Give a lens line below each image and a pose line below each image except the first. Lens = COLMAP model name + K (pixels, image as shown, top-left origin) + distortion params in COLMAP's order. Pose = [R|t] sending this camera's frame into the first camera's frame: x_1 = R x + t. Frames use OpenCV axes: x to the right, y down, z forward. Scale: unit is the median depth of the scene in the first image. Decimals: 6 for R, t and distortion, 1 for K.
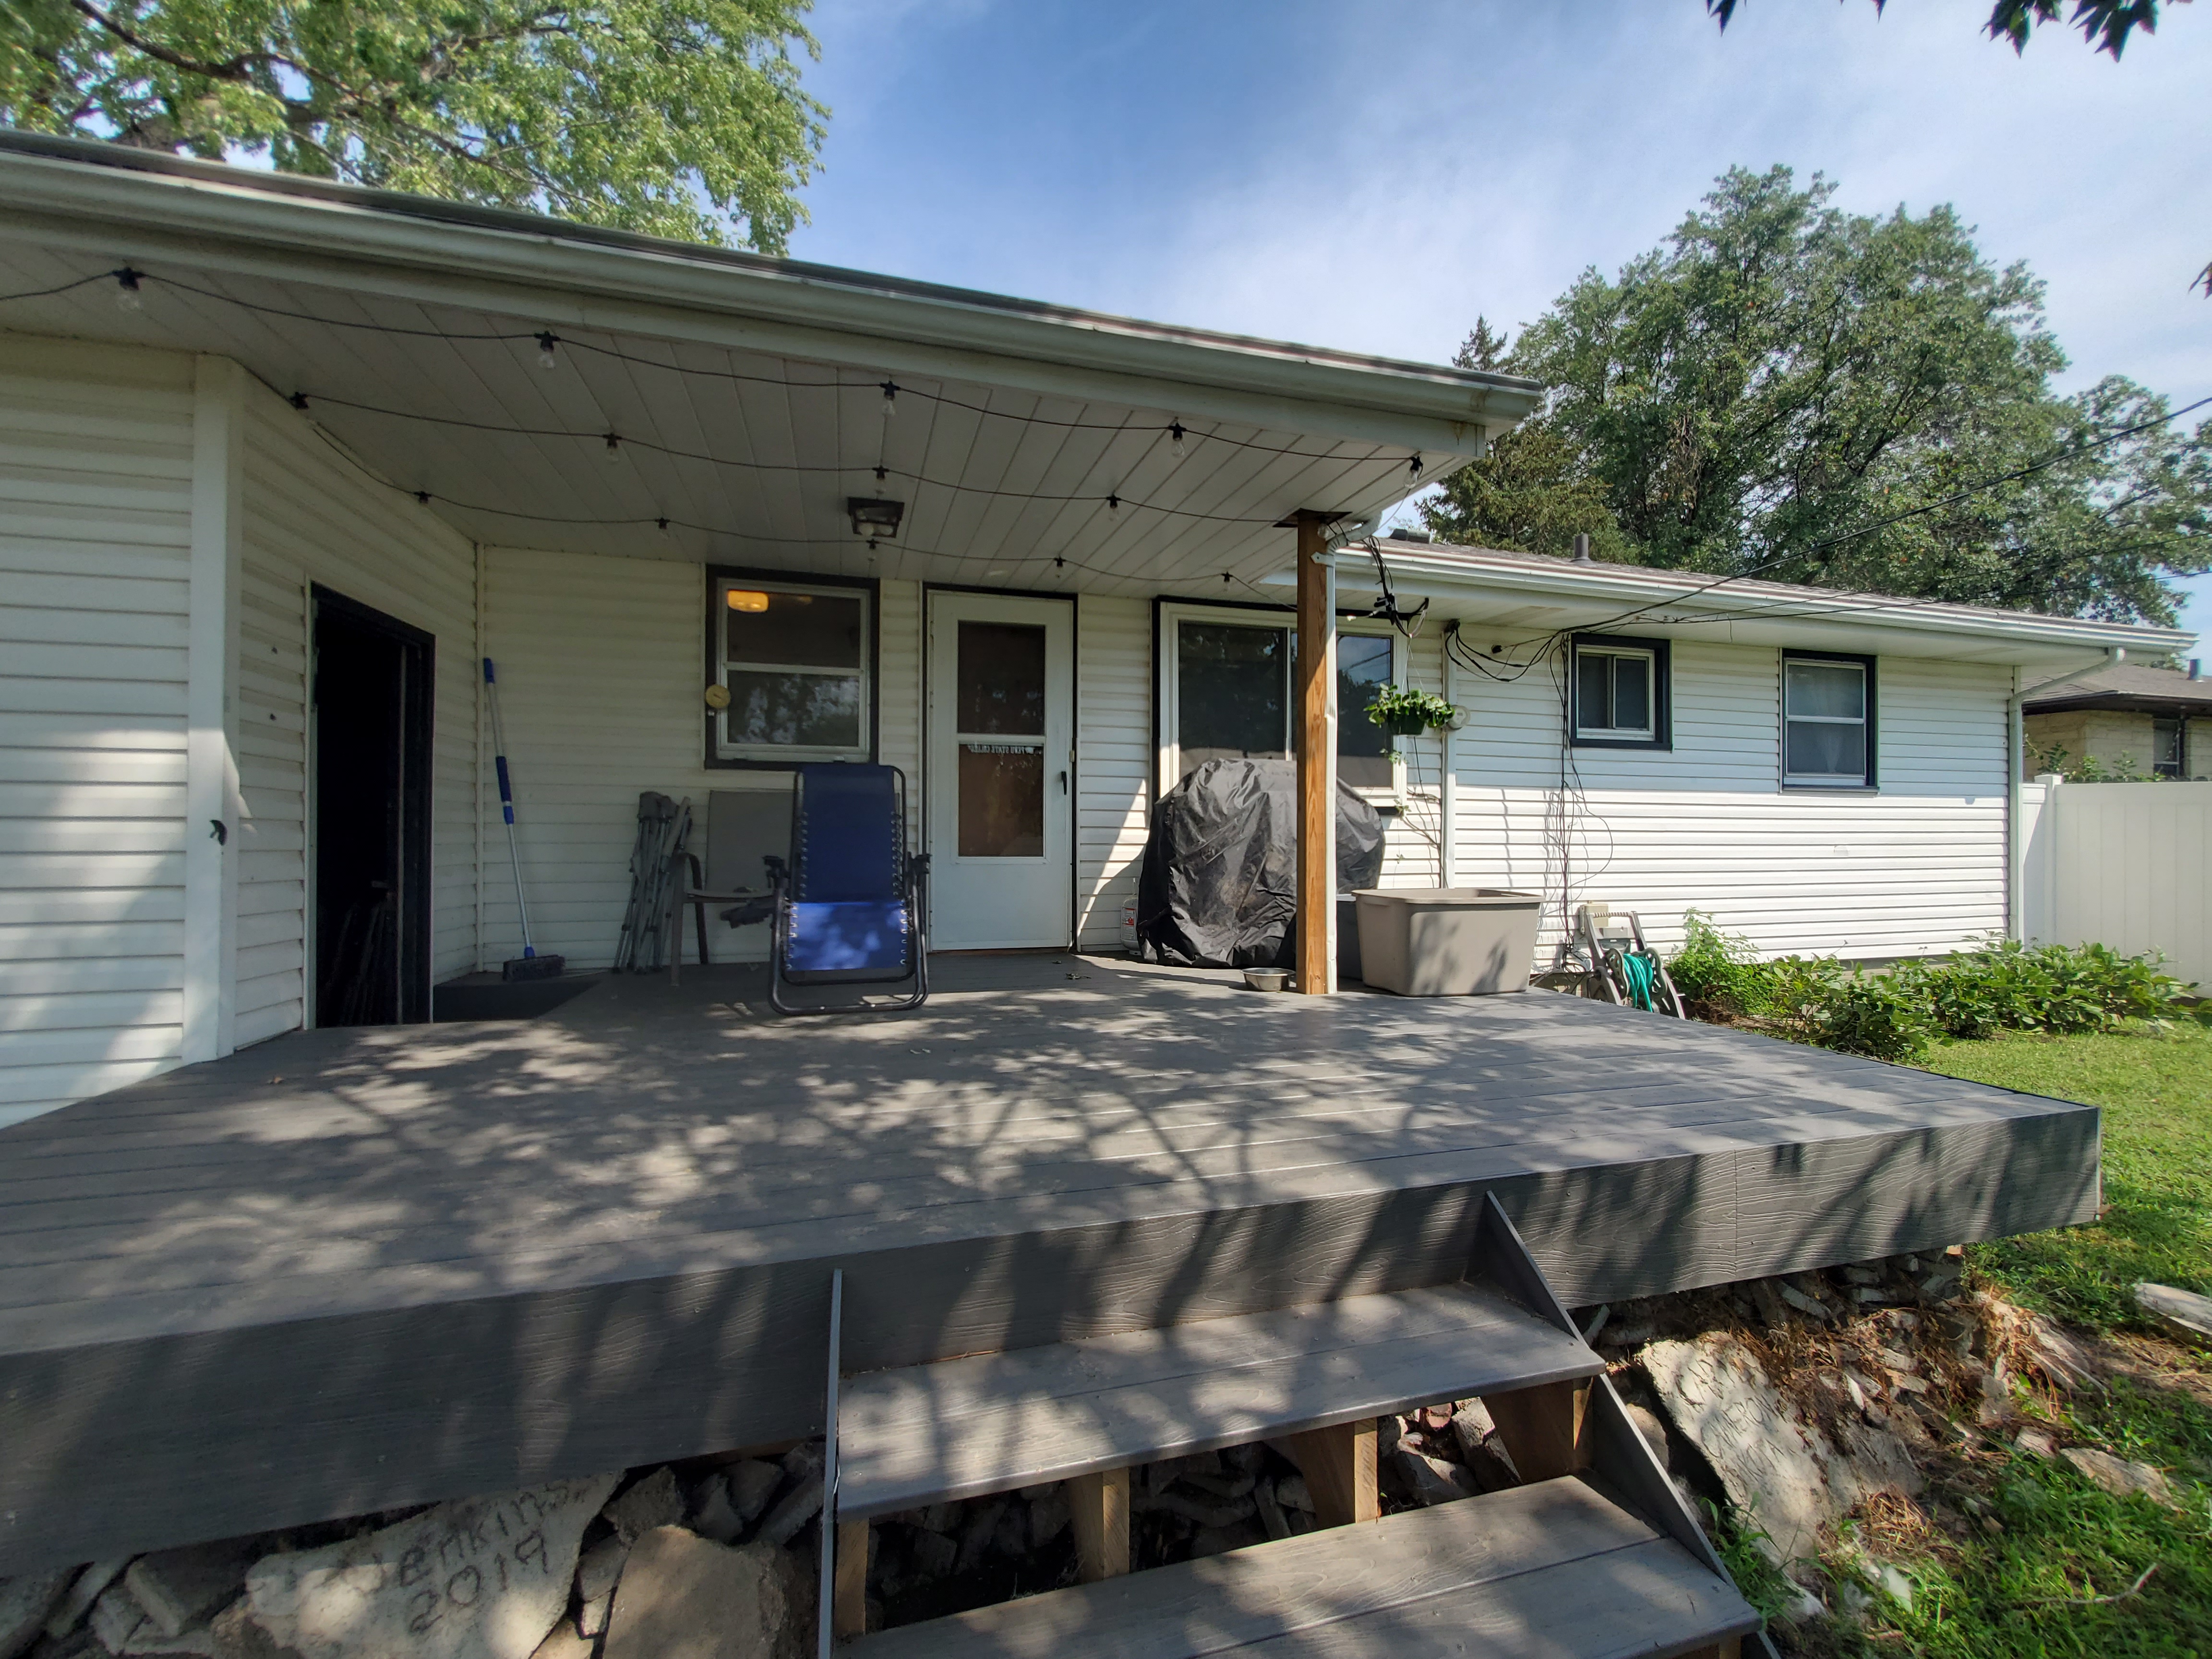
lens RADIAL K [[907.2, 0, 1079.5], [0, 907.2, 829.8], [0, 0, 1]] dist [-0.002153, -0.000483]
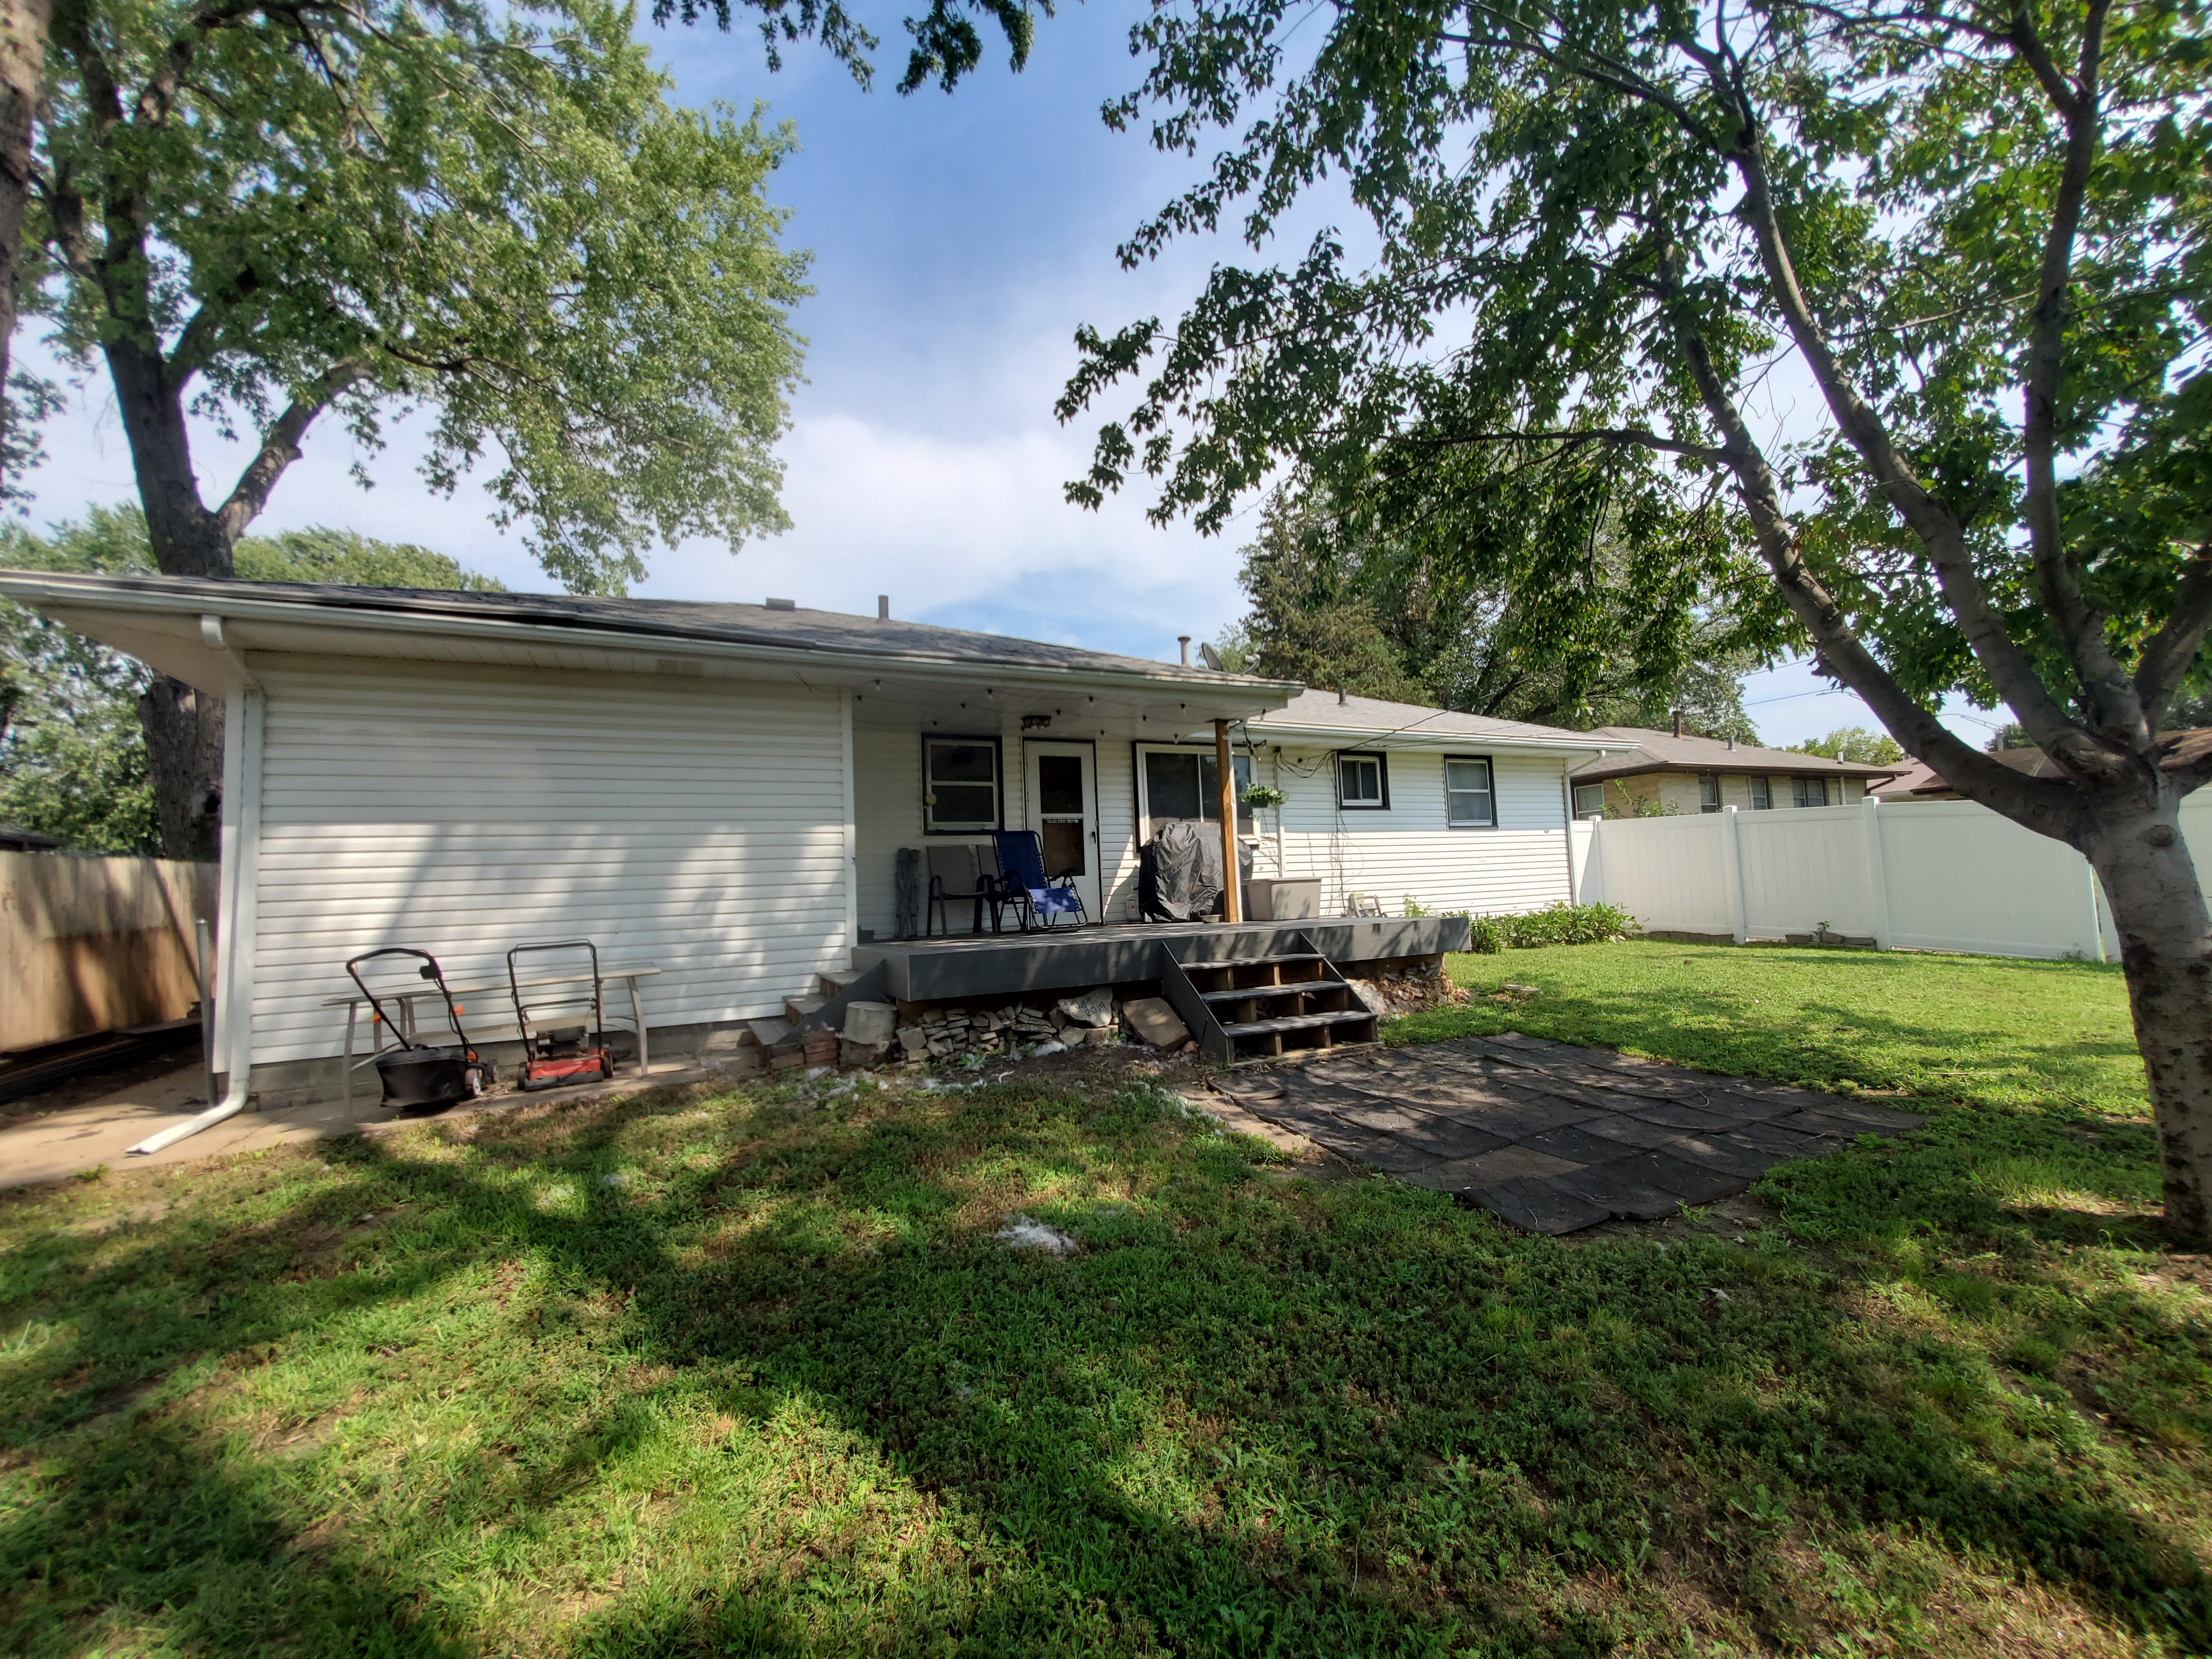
lens RADIAL K [[887.4, 0, 1098.7], [0, 887.4, 838.4], [0, 0, 1]] dist [0.000202, -0.000146]
pose [[0.981212, -0.033905, 0.189929, -0.358628], [0.044792, 0.997572, -0.053323, 0.050913], [-0.187660, 0.060829, 0.980349, -0.839509]]
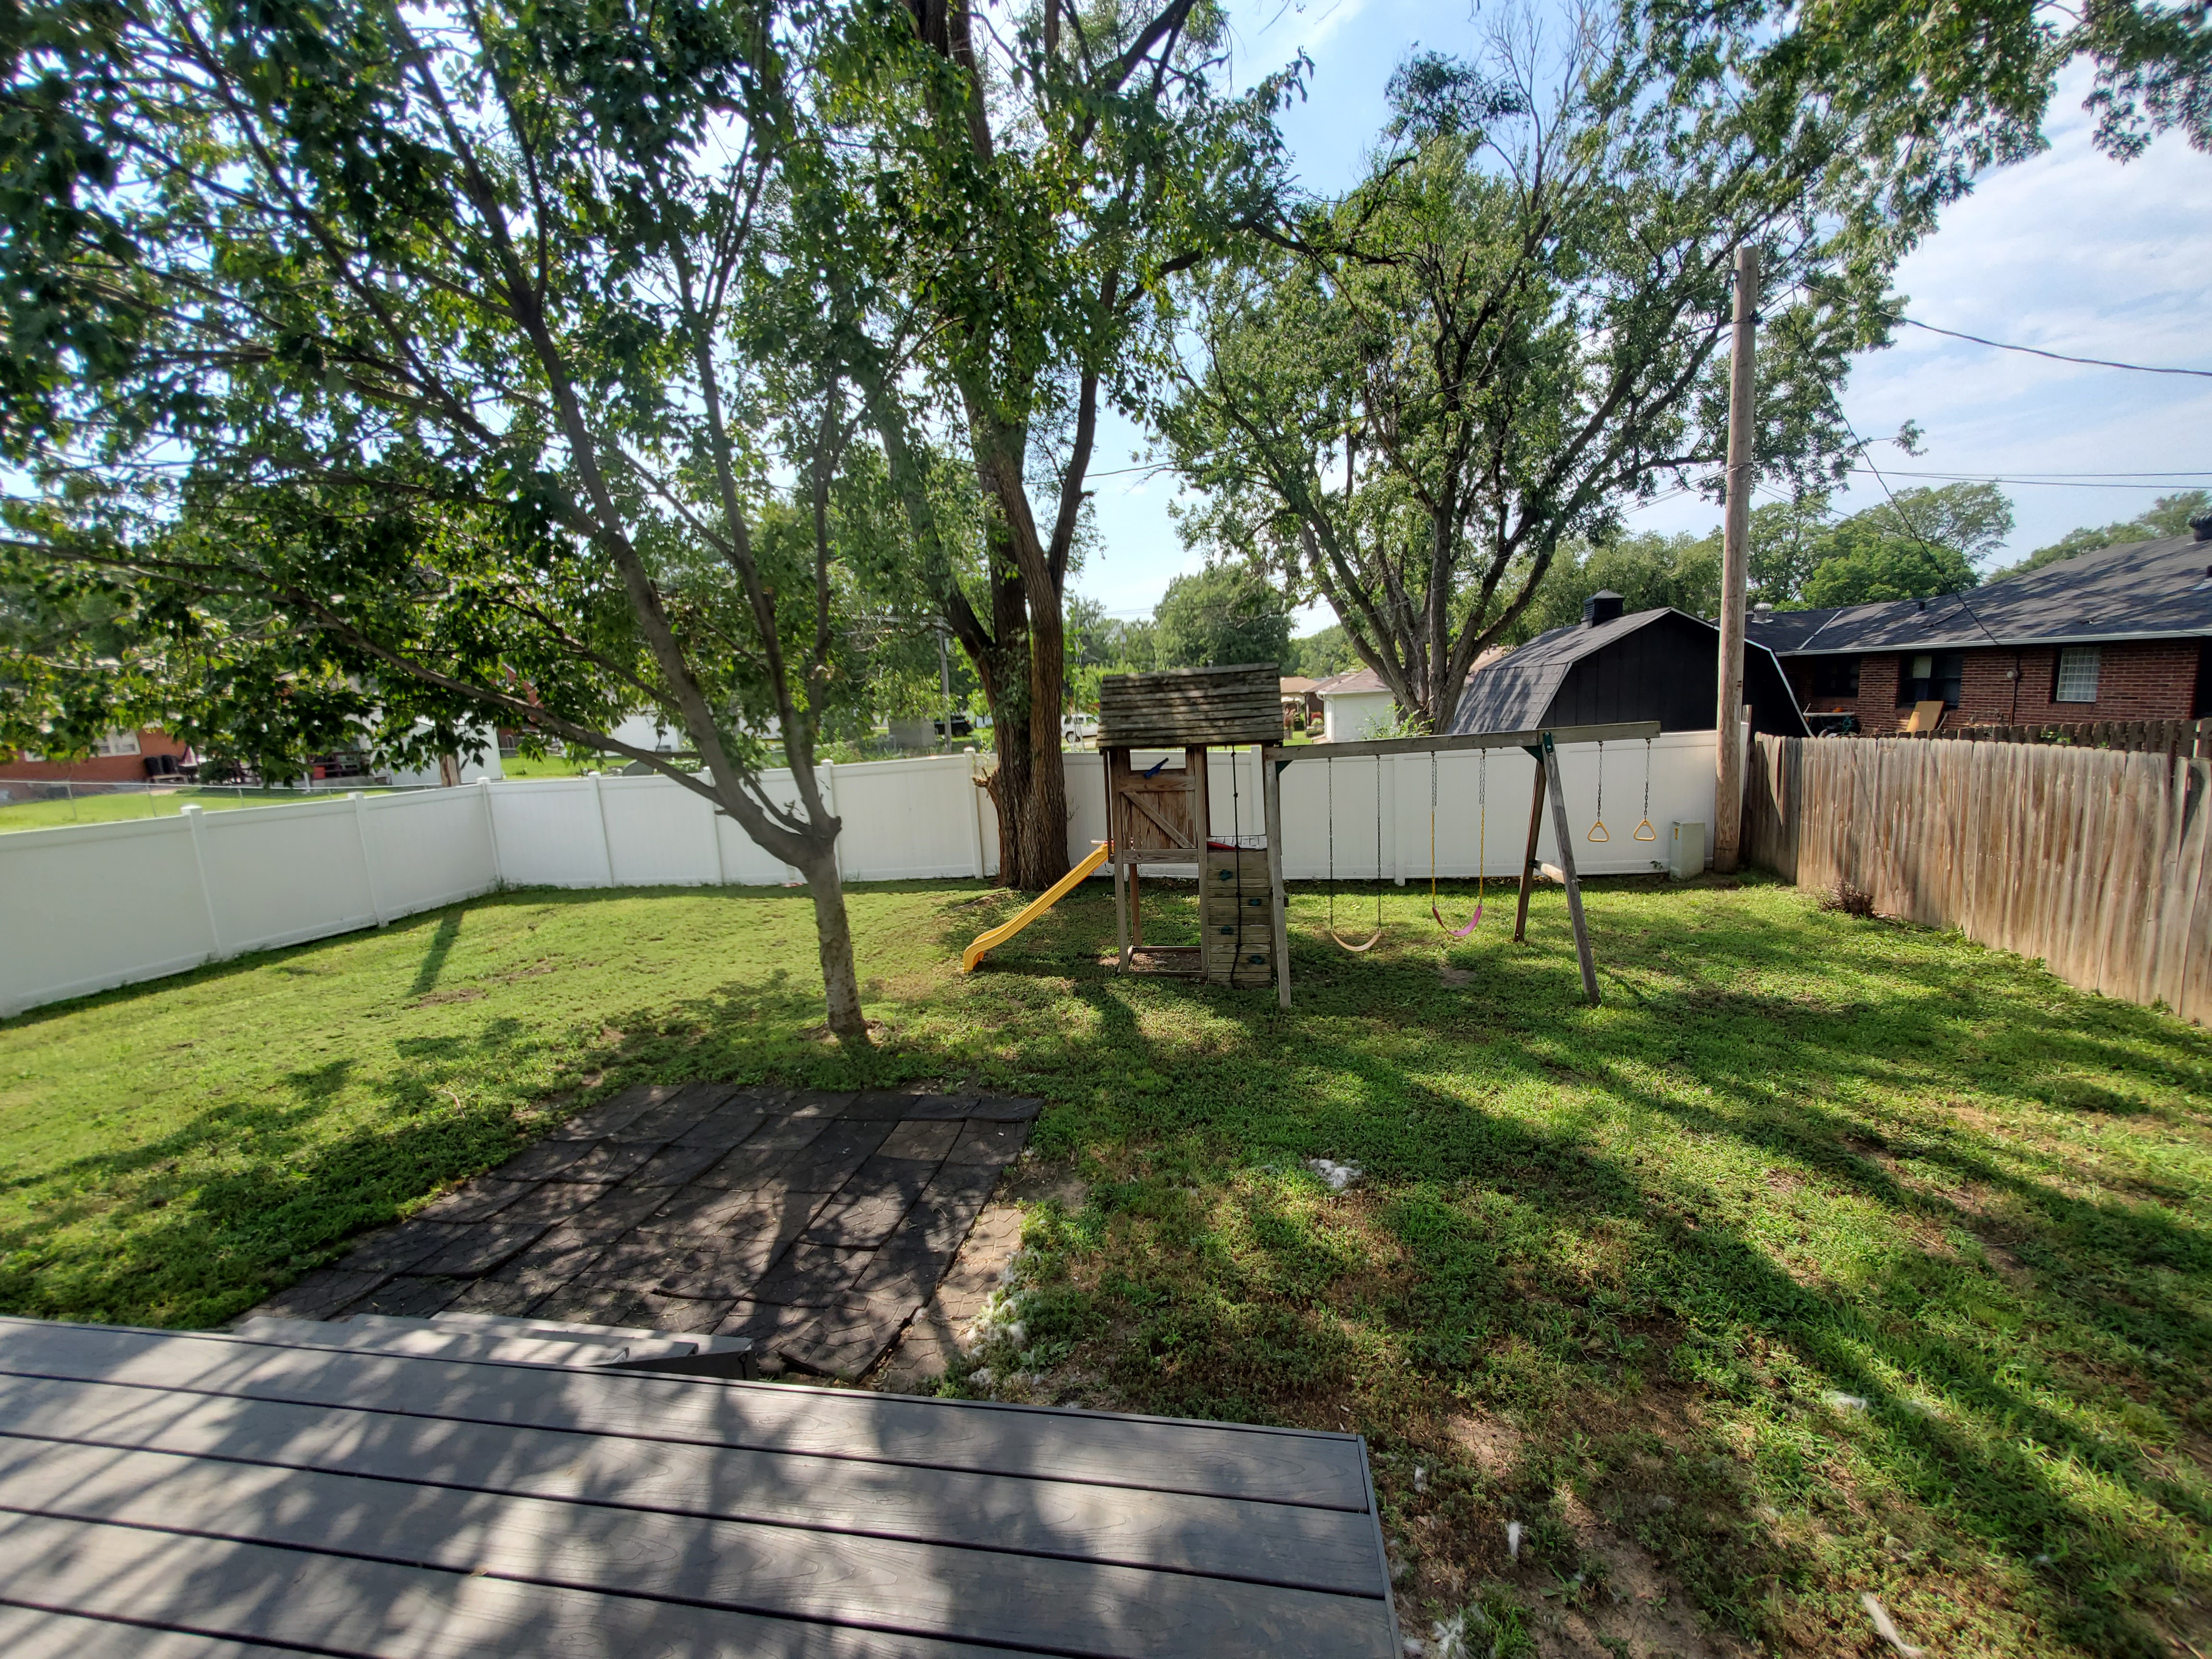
lens RADIAL K [[894.6, 0, 1056.0], [0, 894.6, 825.4], [0, 0, 1]] dist [0.001527, 0.000143]
pose [[-0.898005, -0.012928, 0.439796, -0.420116], [0.055327, 0.988316, 0.142024, -0.140087], [-0.436493, 0.151871, -0.886797, 0.455157]]
